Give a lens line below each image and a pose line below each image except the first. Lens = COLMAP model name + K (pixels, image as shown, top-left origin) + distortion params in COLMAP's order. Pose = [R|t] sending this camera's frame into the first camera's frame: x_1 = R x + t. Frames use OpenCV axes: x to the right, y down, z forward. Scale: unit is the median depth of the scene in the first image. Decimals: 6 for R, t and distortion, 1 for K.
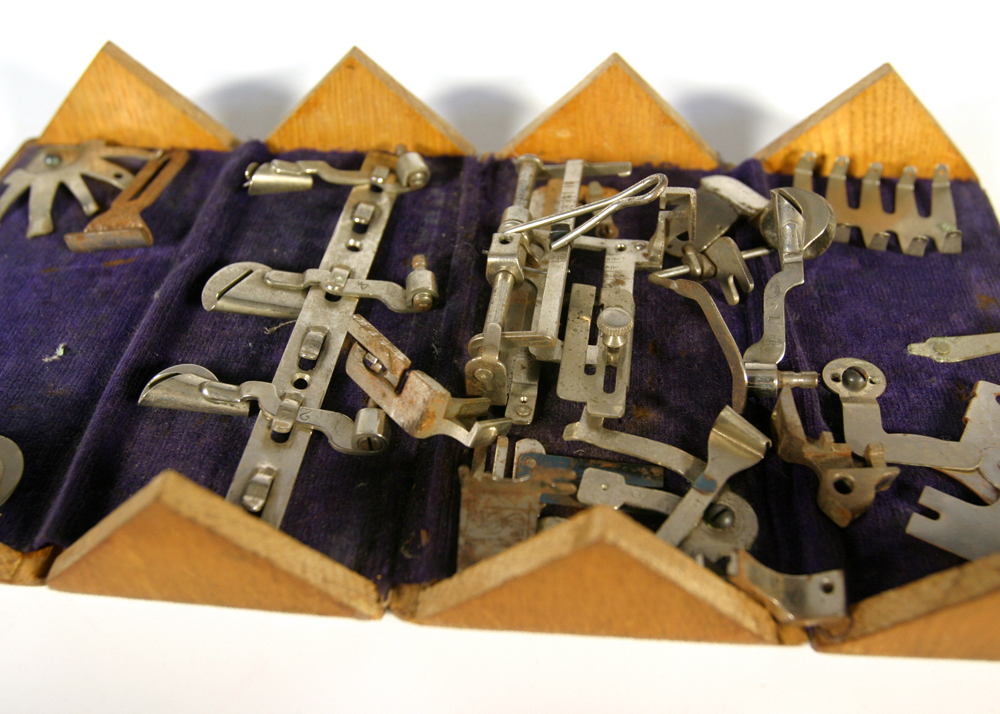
lens RADIAL K [[944.8, 0, 500.0], [0, 944.8, 357.0], [0, 0, 1]] dist [-0.068007, 0.014203]
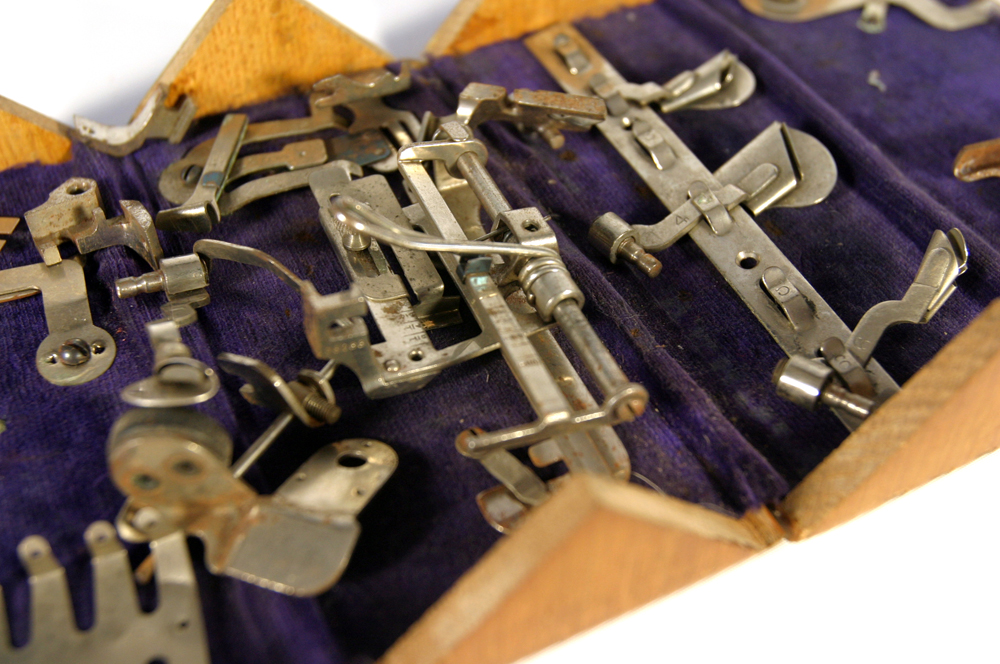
lens RADIAL K [[1196.7, 0, 500.0], [0, 1196.7, 332.0], [0, 0, 1]] dist [-0.001580, -0.006958]
pose [[-0.859385, 0.377320, -0.345091, 0.417858], [-0.346028, 0.067732, 0.935776, -1.078288], [0.376461, 0.923603, 0.072355, 1.057250]]
